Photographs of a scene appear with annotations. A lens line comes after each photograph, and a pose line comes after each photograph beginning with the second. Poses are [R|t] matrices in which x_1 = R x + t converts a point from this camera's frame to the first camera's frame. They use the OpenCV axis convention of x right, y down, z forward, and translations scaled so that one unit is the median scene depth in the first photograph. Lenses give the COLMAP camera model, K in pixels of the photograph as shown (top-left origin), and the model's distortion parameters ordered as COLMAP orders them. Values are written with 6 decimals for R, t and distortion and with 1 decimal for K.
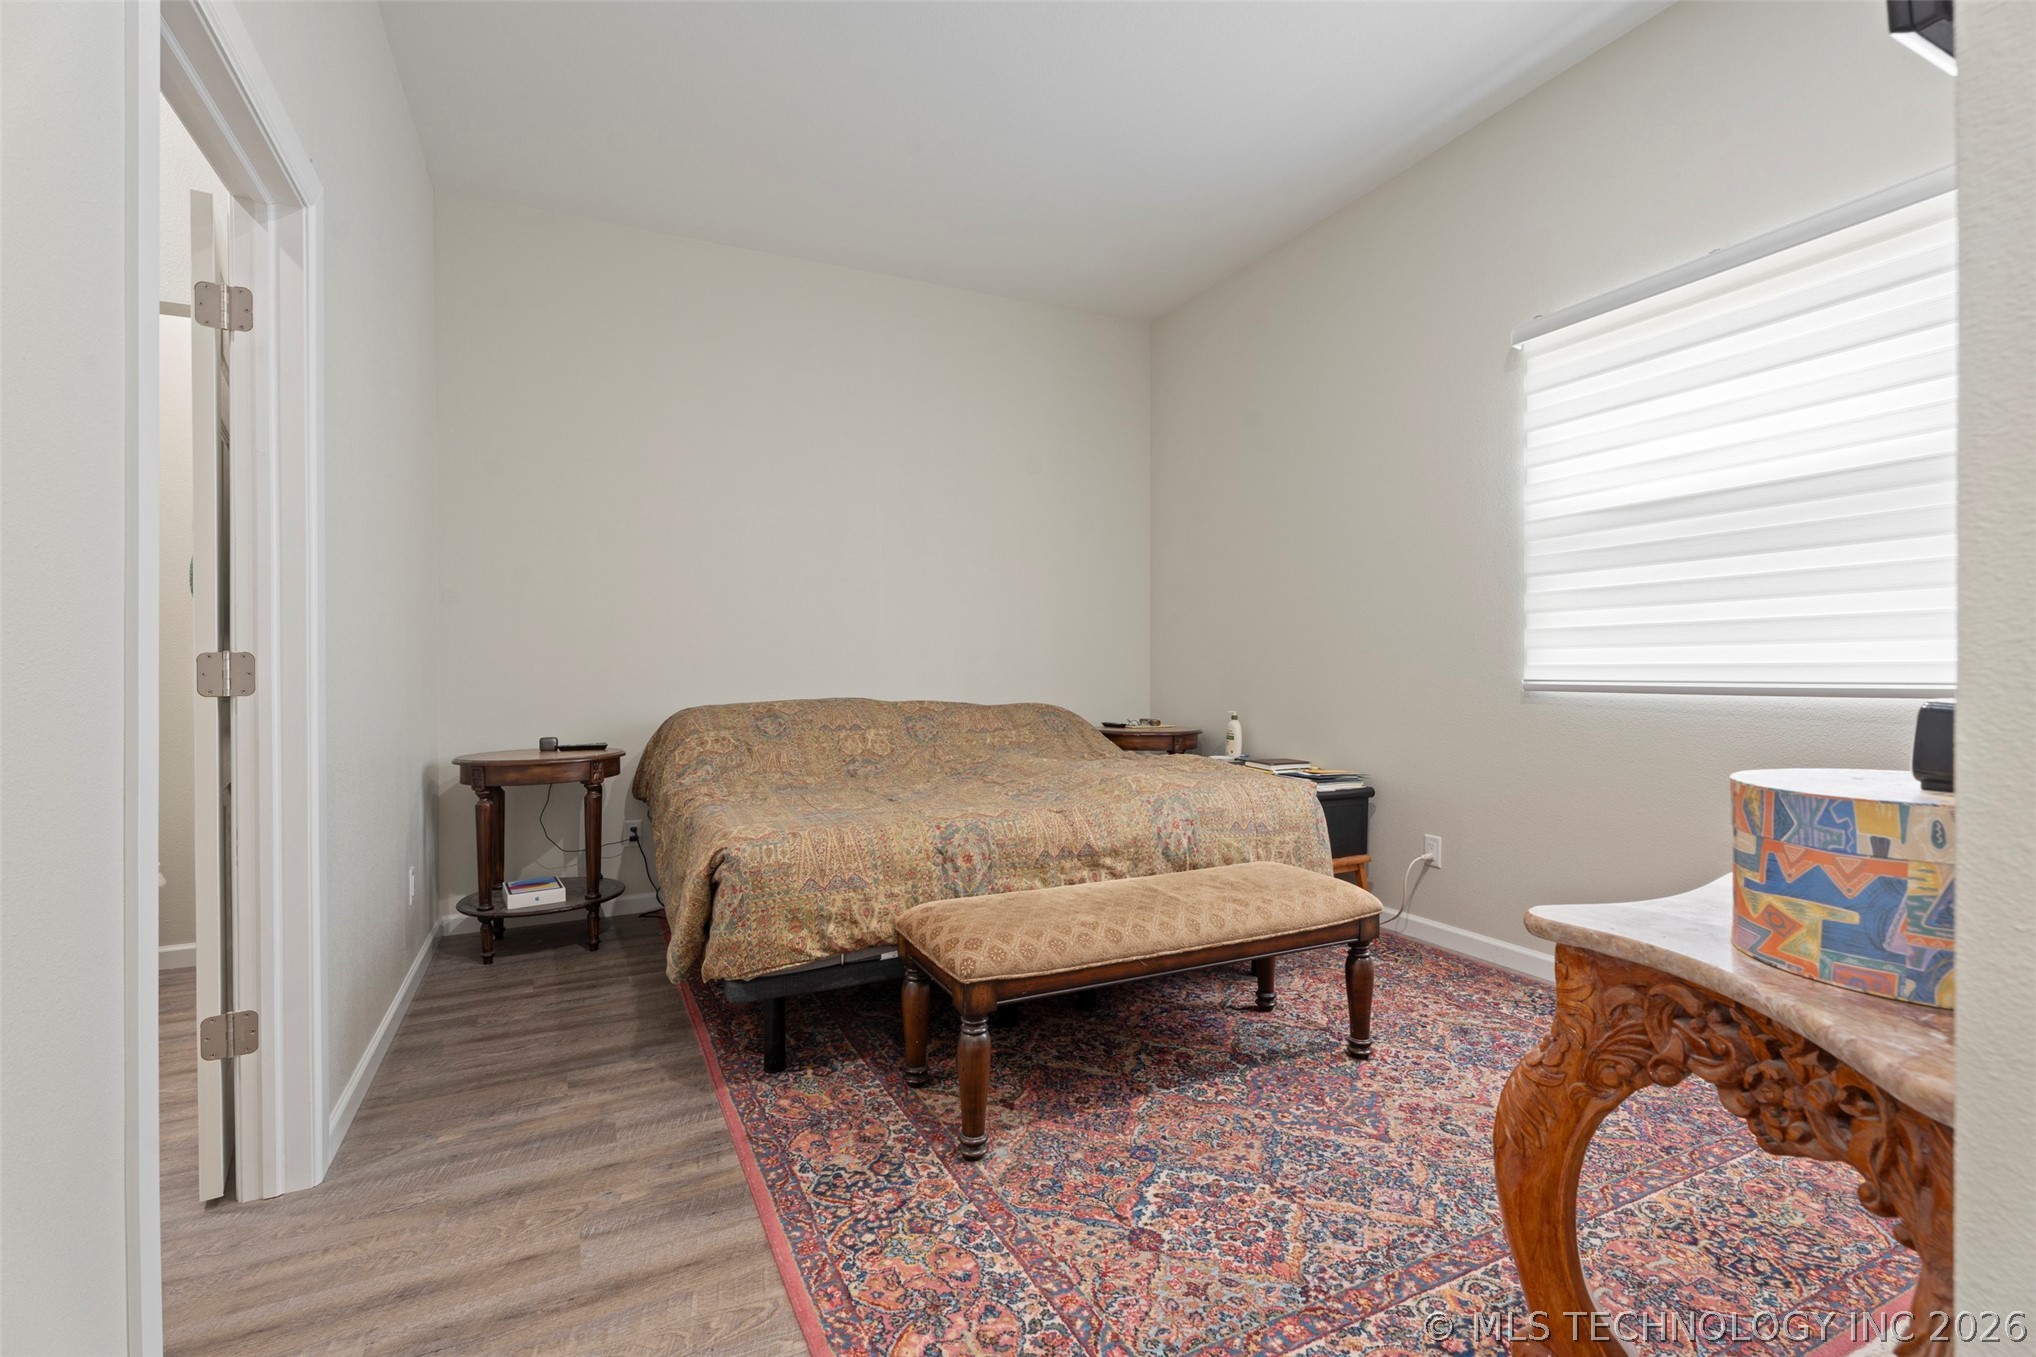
lens RADIAL K [[902.2, 0, 1015.6], [0, 902.2, 715.8], [0, 0, 1]] dist [-0.001152, 0.000061]
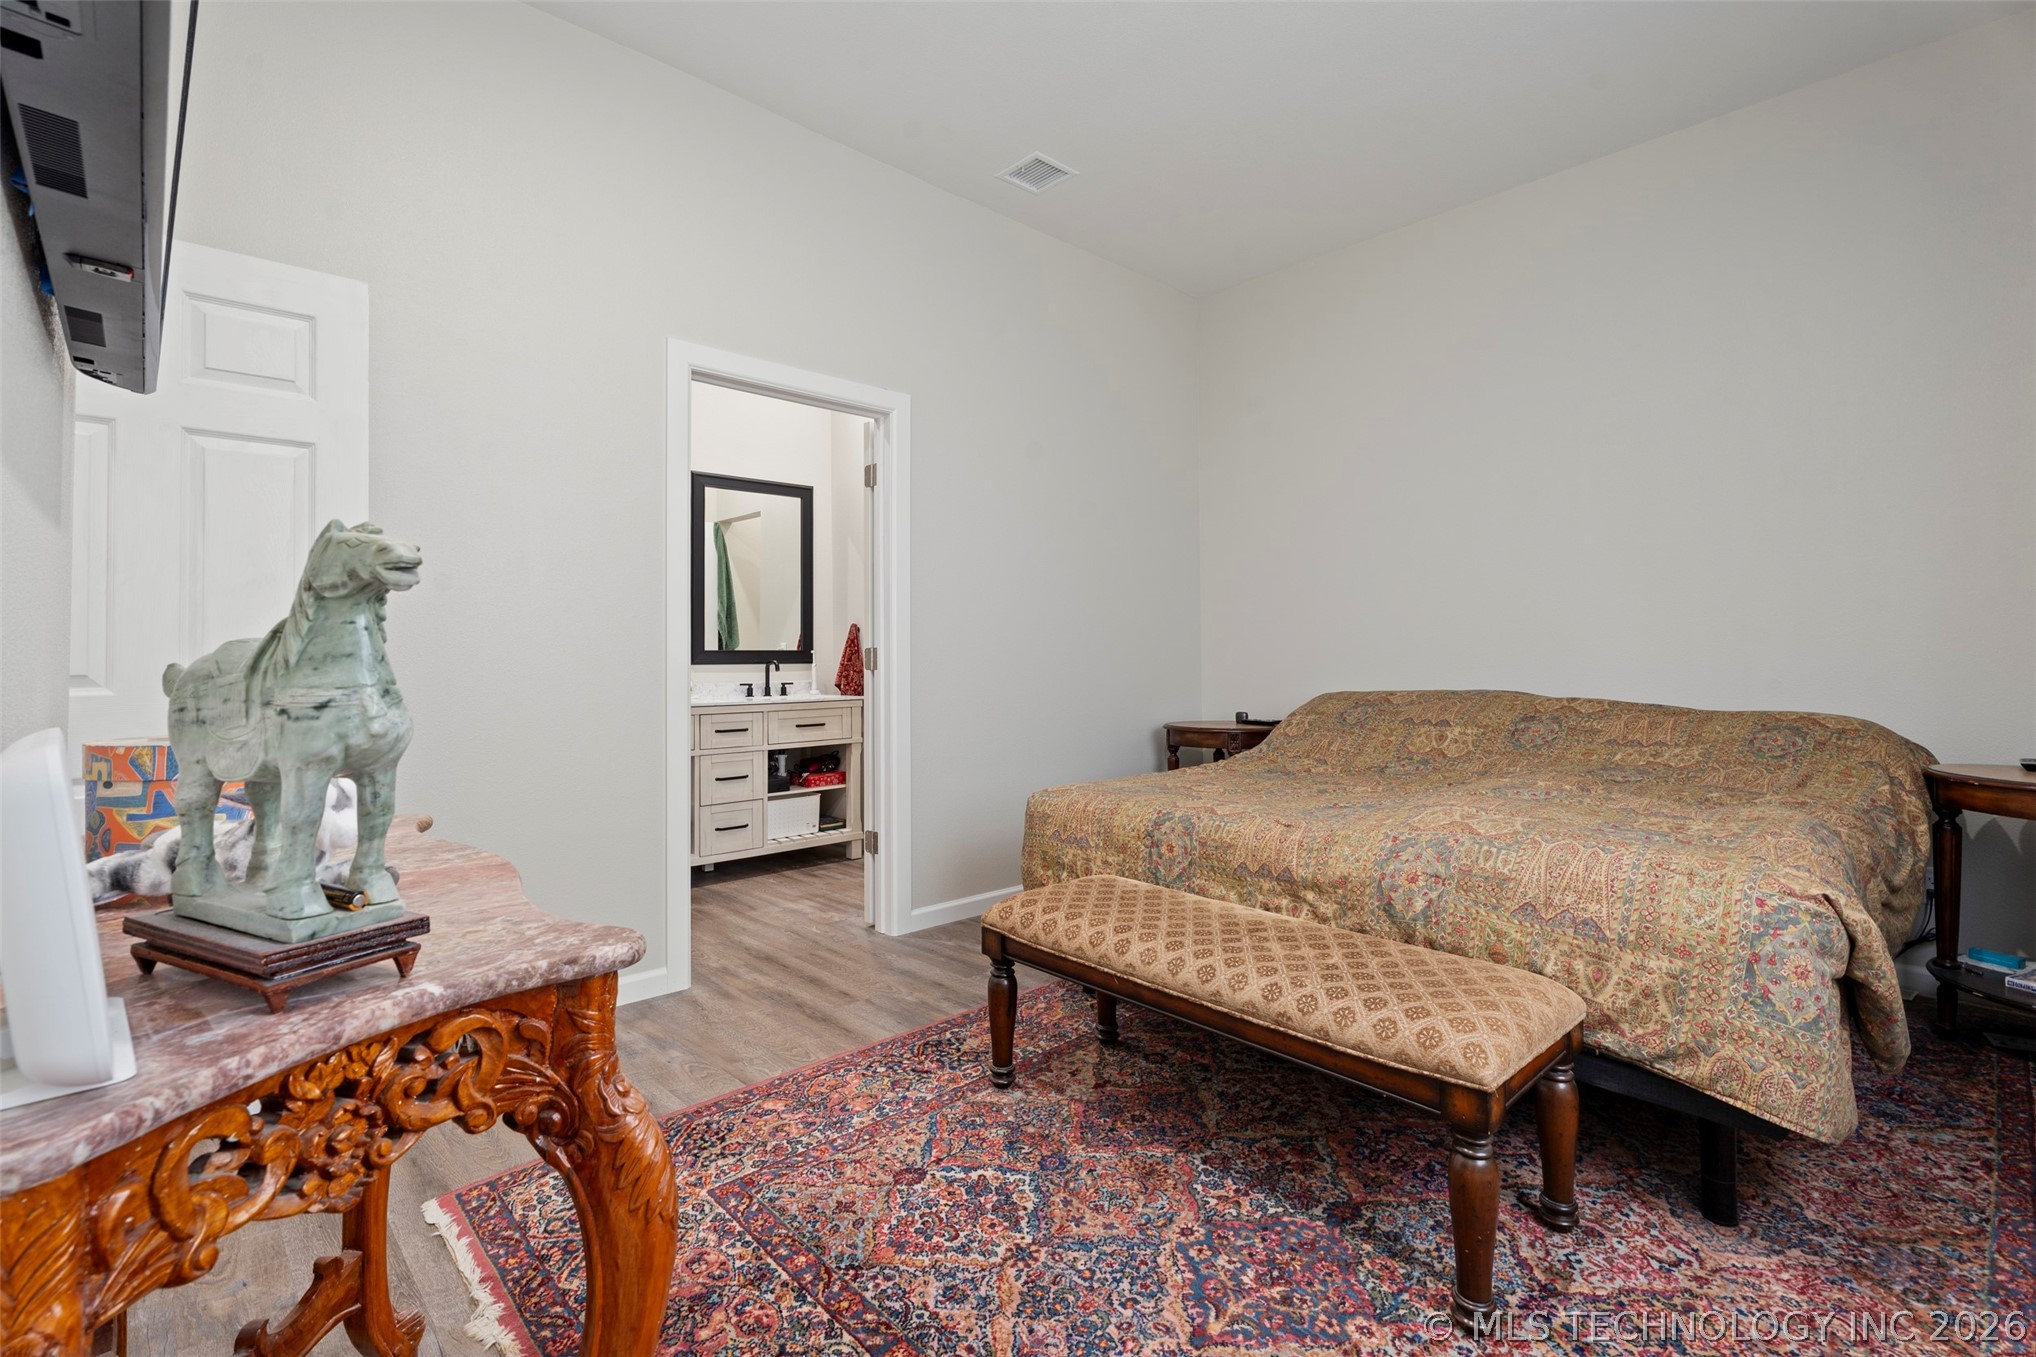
lens RADIAL K [[908.1, 0, 1018.0], [0, 908.1, 678.5], [0, 0, 1]] dist [-0.000959, 0.000138]
pose [[0.300267, 0.027578, -0.953456, 0.932648], [-0.050169, 0.998655, 0.013086, -0.037281], [0.952535, 0.043904, 0.301247, 0.581410]]
